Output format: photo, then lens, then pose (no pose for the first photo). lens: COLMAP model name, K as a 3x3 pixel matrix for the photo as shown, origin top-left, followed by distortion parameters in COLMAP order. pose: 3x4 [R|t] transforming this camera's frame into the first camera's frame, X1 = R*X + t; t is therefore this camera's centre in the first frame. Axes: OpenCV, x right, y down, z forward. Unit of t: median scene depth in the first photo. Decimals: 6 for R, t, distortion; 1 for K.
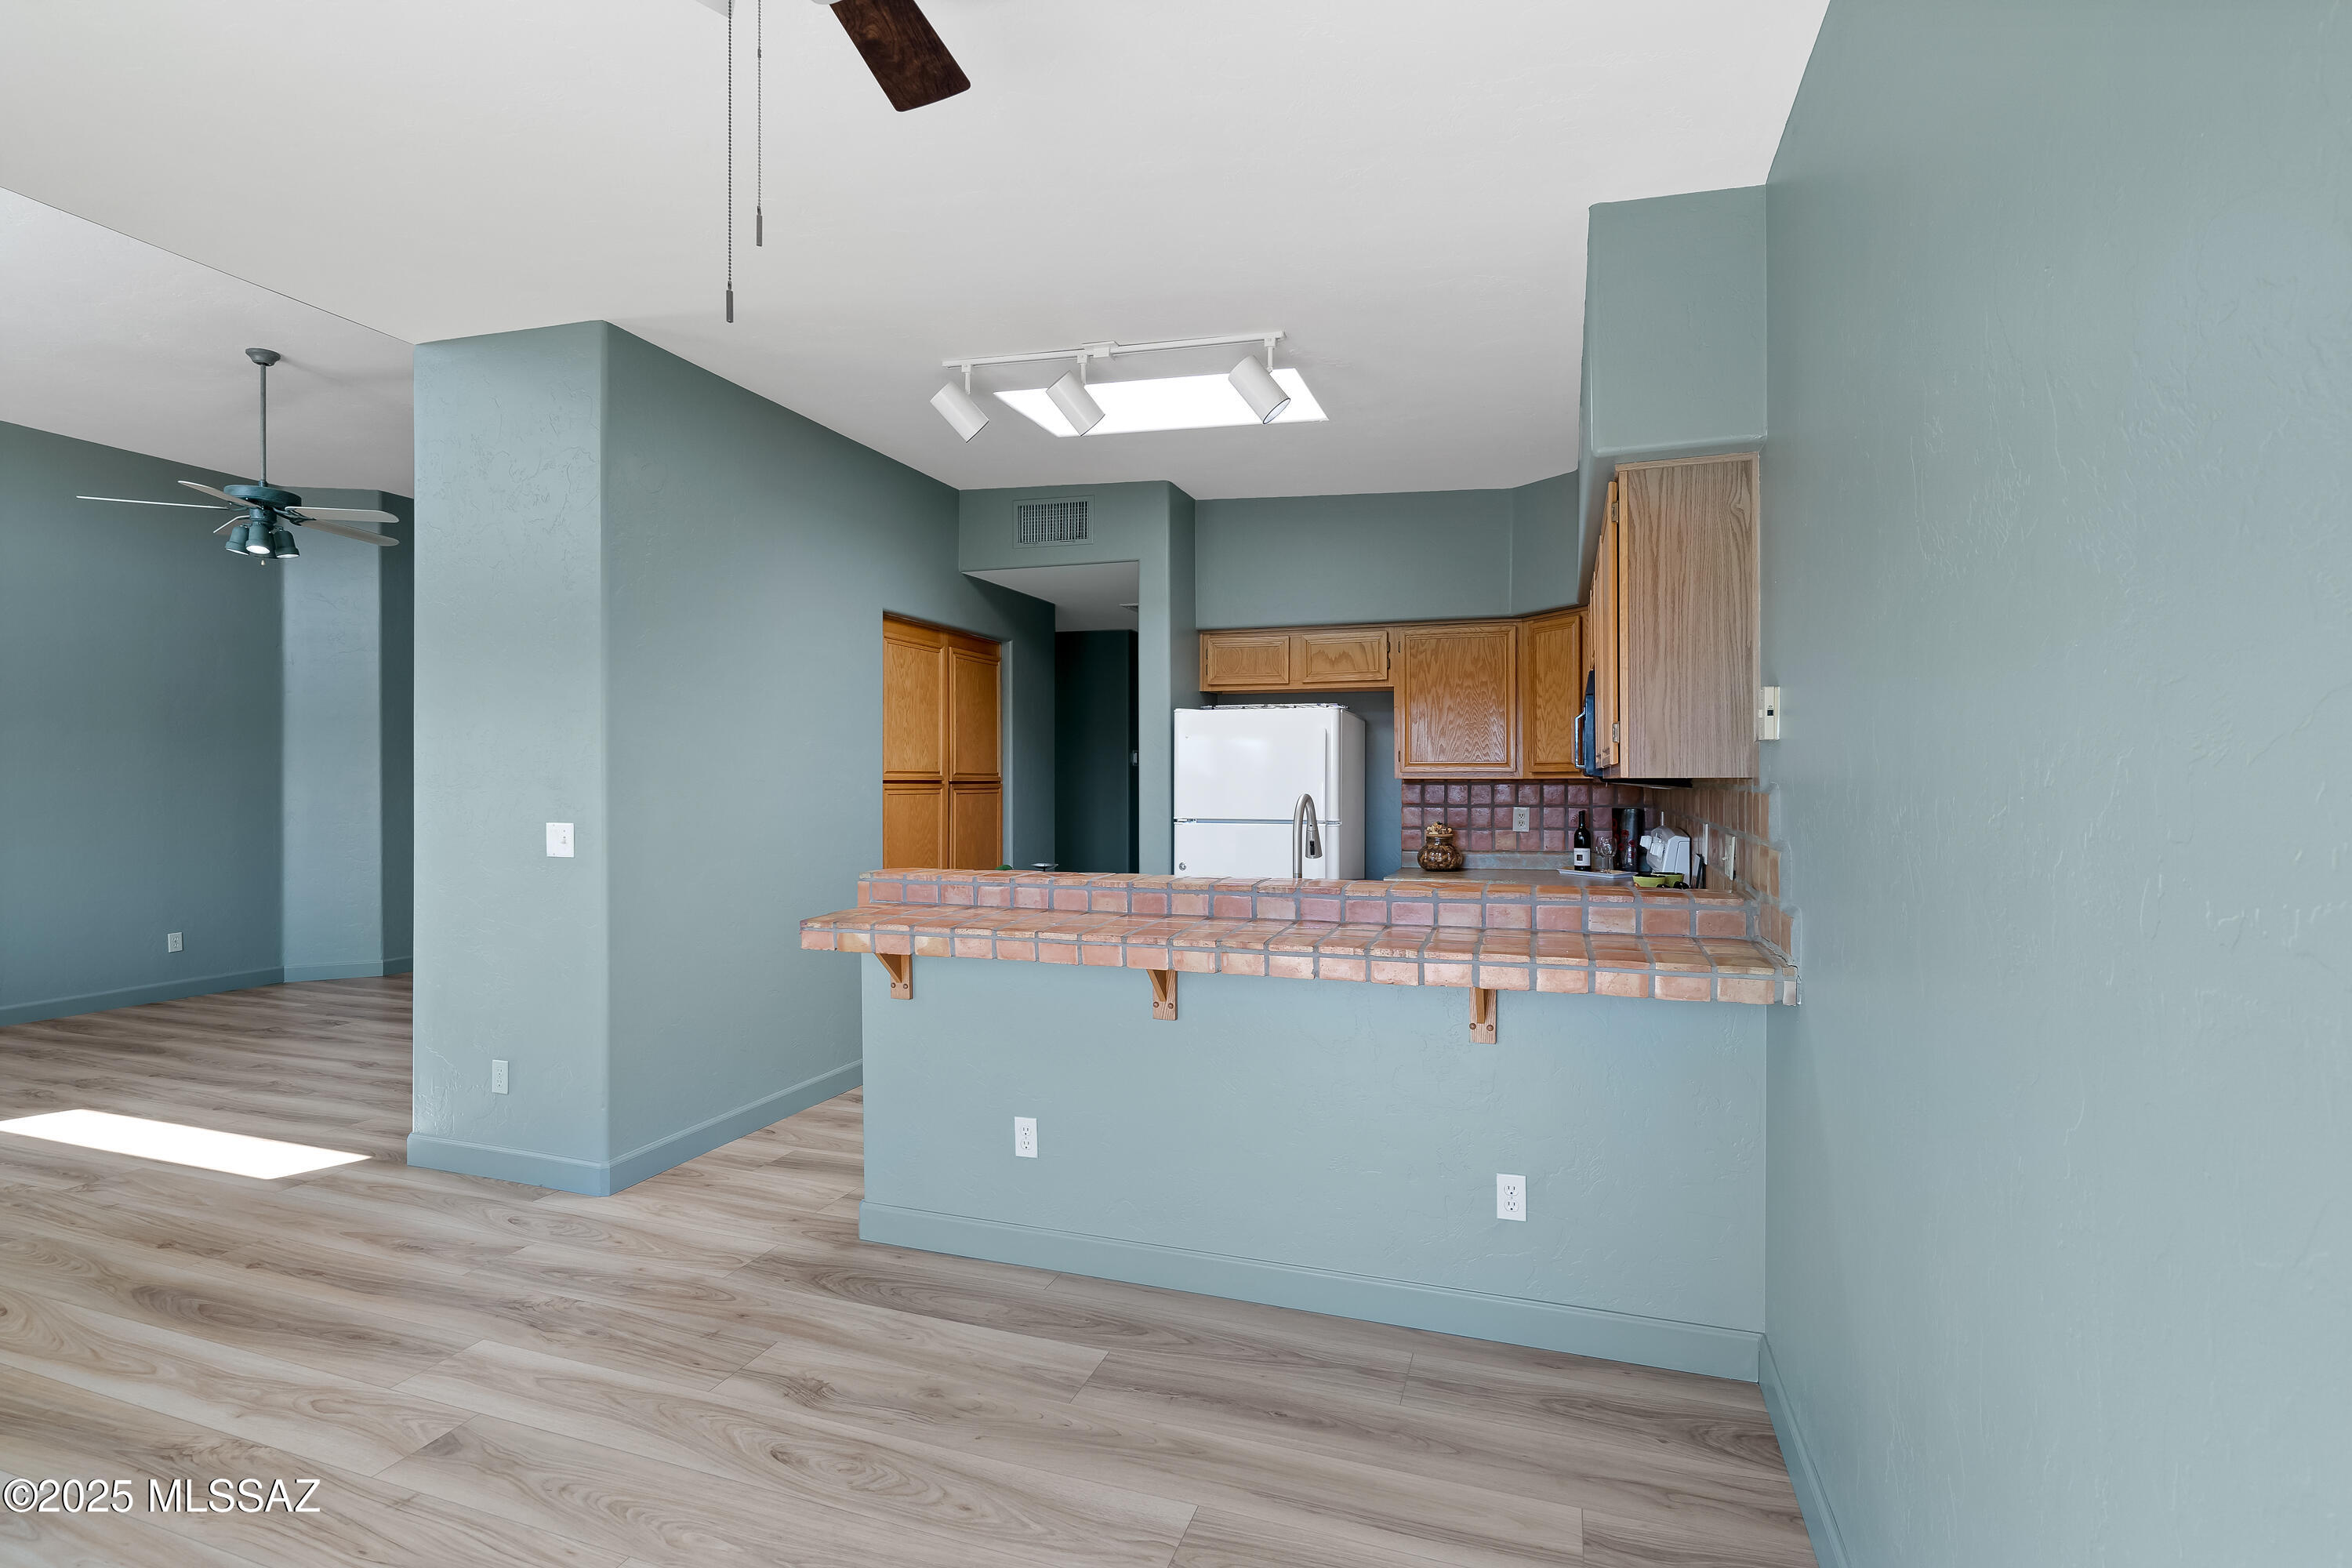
lens RADIAL K [[1083.5, 0, 1206.3], [0, 1083.5, 792.6], [0, 0, 1]] dist [-0.005092, 0.002002]
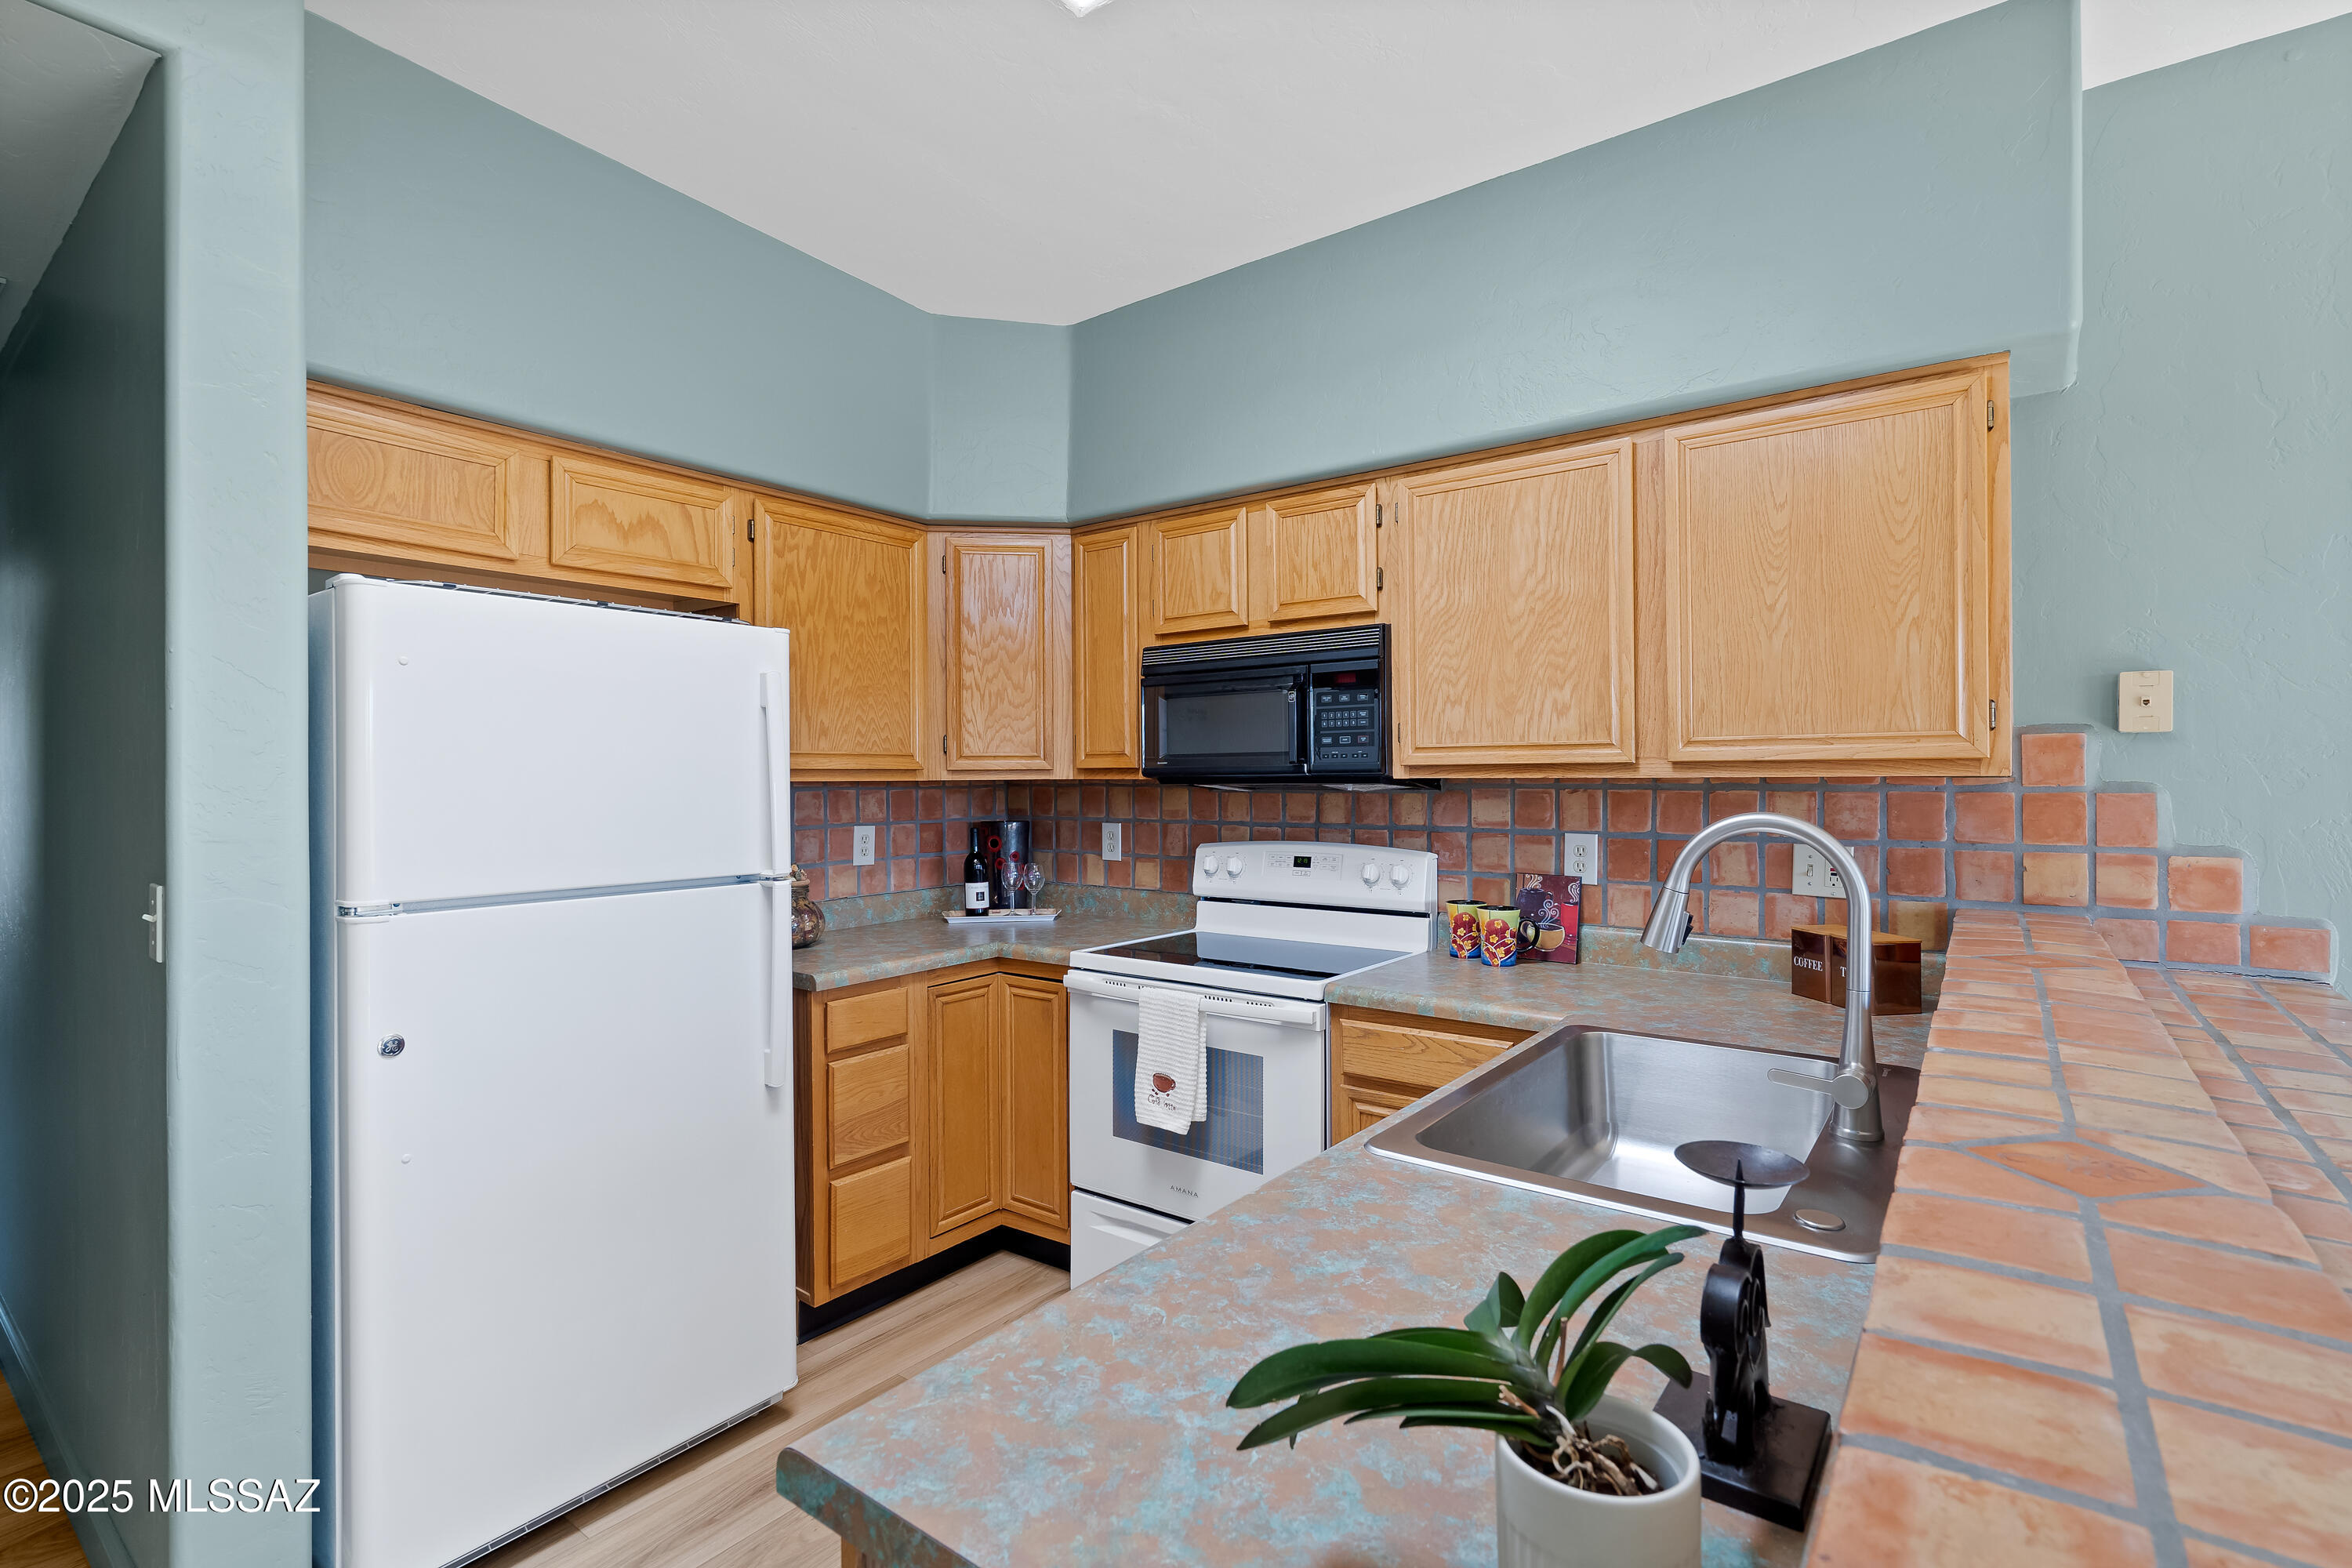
lens RADIAL K [[1083.5, 0, 1179.9], [0, 1083.5, 776.9], [0, 0, 1]] dist [-0.005092, 0.002002]
pose [[0.331289, -0.001988, 0.943527, -0.451204], [0.017247, 0.999843, -0.003949, -0.017672], [-0.943372, 0.017581, 0.331272, 1.163006]]
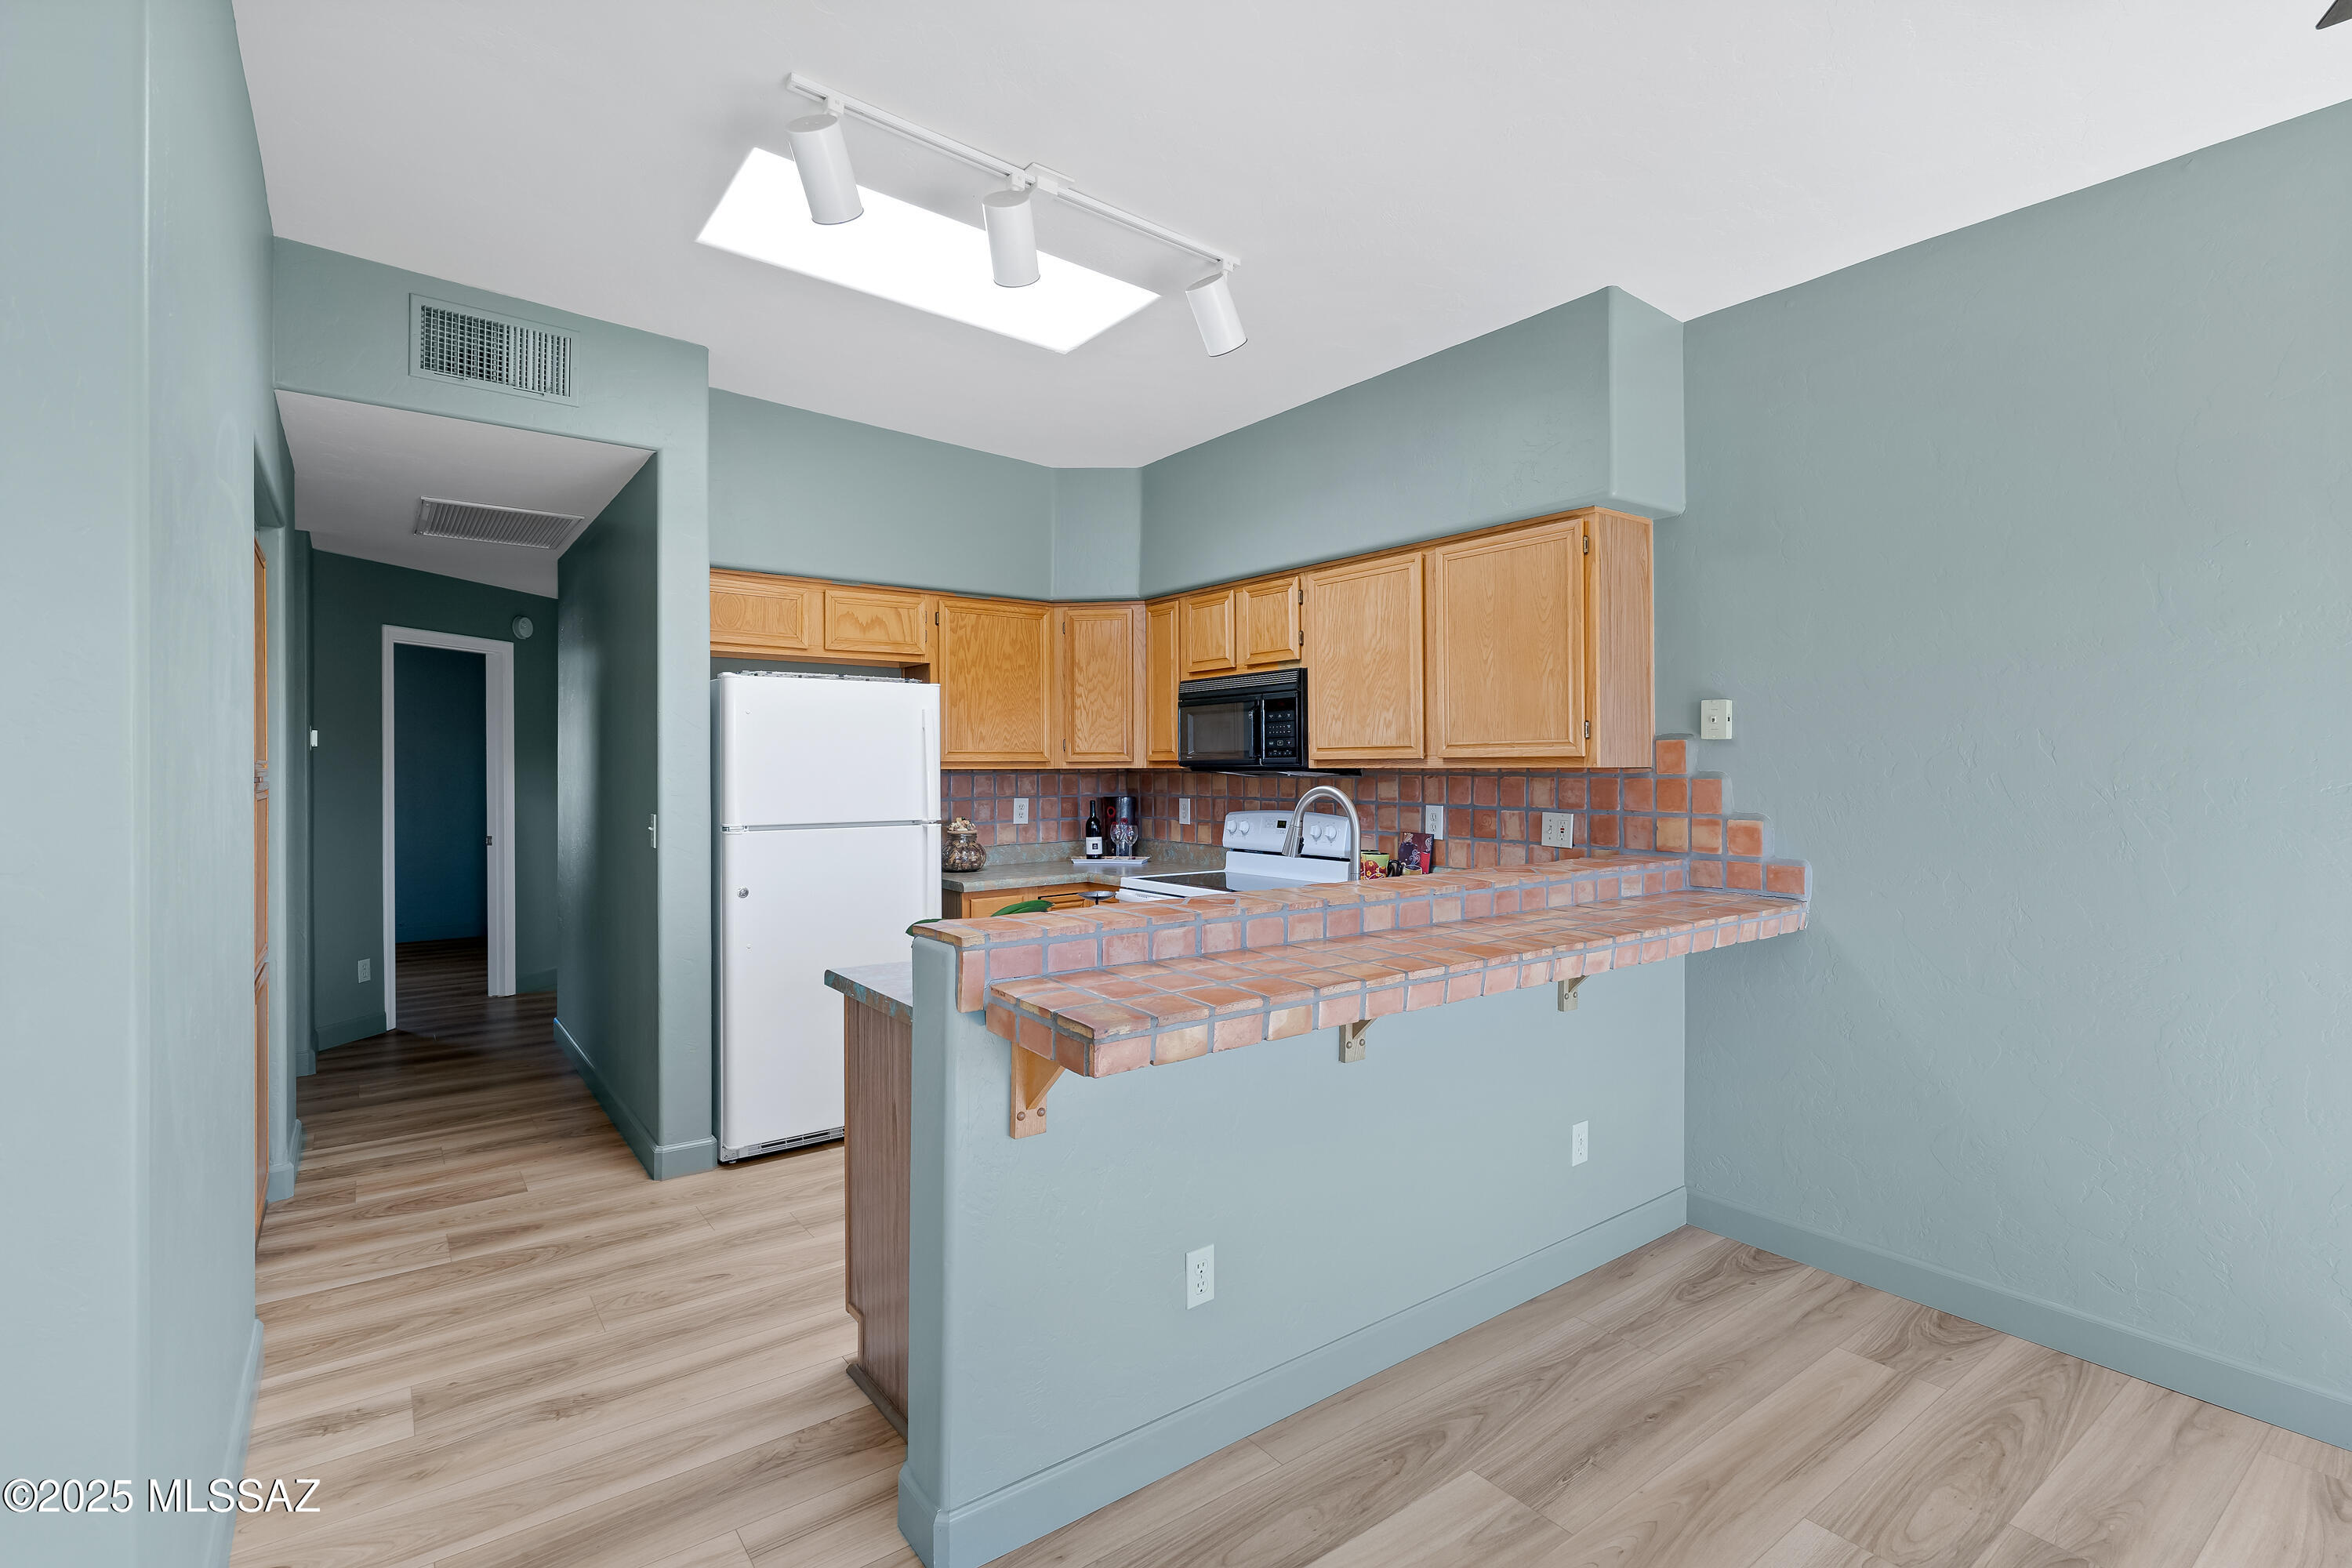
lens RADIAL K [[1083.5, 0, 1182.9], [0, 1083.5, 772.5], [0, 0, 1]] dist [-0.005092, 0.002002]
pose [[0.575769, -0.006809, 0.817584, -0.775317], [0.013861, 0.999903, -0.001435, -0.011397], [-0.817495, 0.012159, 0.575807, 0.616860]]
